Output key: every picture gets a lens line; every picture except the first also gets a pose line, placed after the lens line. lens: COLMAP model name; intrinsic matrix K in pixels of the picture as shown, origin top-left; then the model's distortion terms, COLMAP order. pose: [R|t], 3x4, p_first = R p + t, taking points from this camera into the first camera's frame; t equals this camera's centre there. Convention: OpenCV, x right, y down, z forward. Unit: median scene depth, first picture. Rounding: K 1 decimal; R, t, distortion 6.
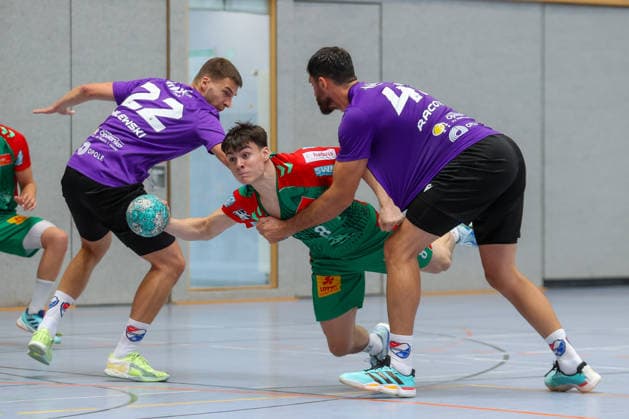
lens RADIAL K [[2298.0, 0, 315.1], [0, 2298.0, 210.2], [0, 0, 1]] dist [0.085011, 0.000000]
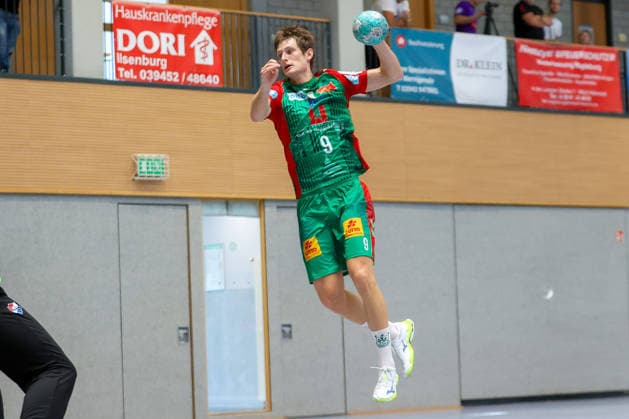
lens RADIAL K [[2553.7, 0, 298.8], [0, 2553.7, 166.0], [0, 0, 1]] dist [0.042352, 0.000000]
pose [[0.998973, -0.027460, 0.036037, -0.051651], [0.029591, 0.997760, -0.059993, -0.021757], [-0.034309, 0.060998, 0.997548, -0.562676]]
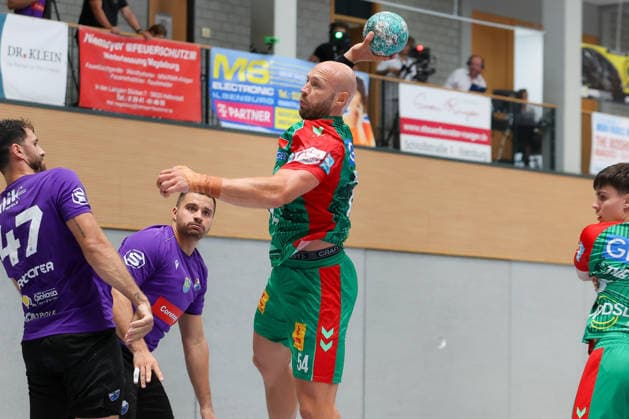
lens RADIAL K [[3165.9, 0, 293.3], [0, 3165.9, 216.7], [0, 0, 1]] dist [0.039806, 0.000000]
pose [[0.976287, 0.027800, 0.214687, -0.098646], [-0.018642, 0.998832, -0.044568, -0.021991], [-0.215675, 0.039509, 0.975666, -0.608960]]
